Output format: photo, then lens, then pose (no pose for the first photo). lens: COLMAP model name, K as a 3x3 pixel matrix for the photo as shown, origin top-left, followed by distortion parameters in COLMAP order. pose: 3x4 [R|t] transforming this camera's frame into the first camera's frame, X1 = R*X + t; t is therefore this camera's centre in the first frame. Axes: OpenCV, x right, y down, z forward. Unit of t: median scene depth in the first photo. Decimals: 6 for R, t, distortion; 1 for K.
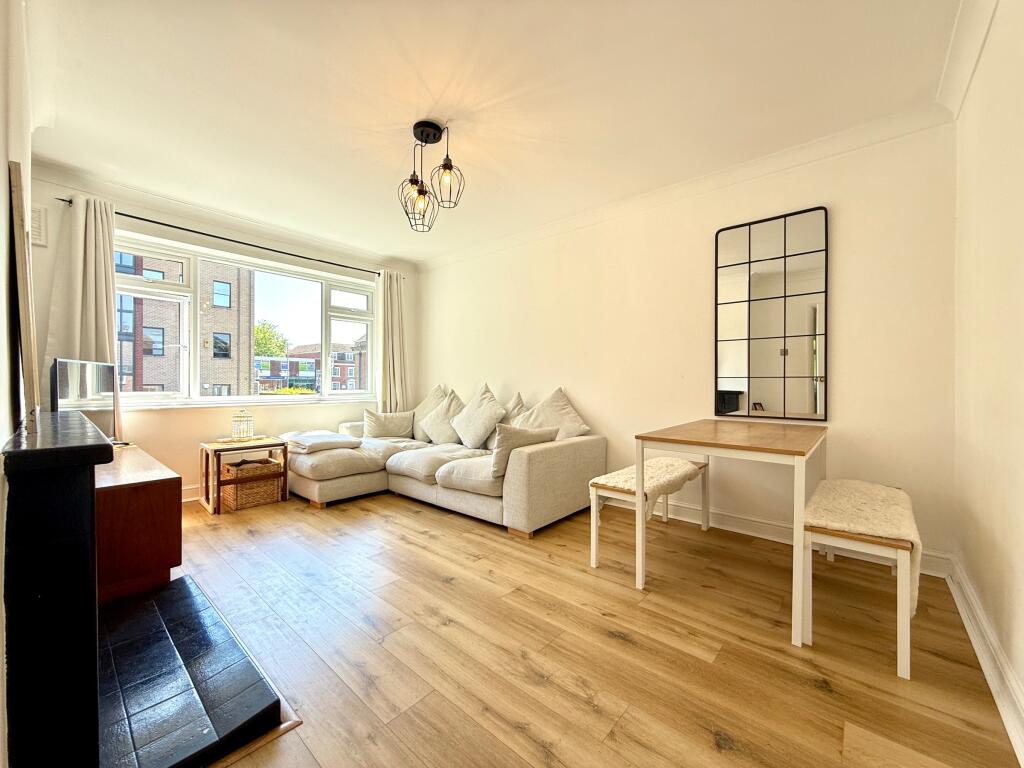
lens RADIAL K [[408.2, 0, 508.2], [0, 408.2, 385.6], [0, 0, 1]] dist [-0.000684, 0.000301]
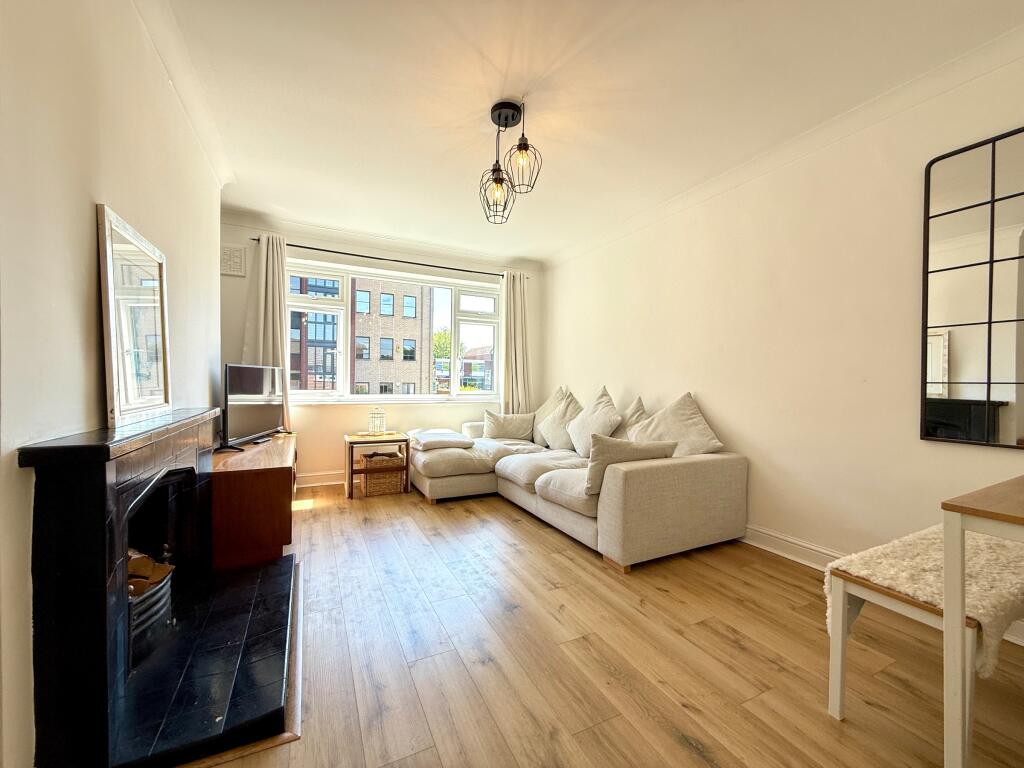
lens RADIAL K [[408.2, 0, 508.2], [0, 408.2, 385.6], [0, 0, 1]] dist [-0.000684, 0.000301]
pose [[0.924630, 0.010984, -0.380709, 0.121346], [-0.010807, 0.999938, 0.002601, -0.008230], [0.380714, 0.001709, 0.924691, 0.111358]]
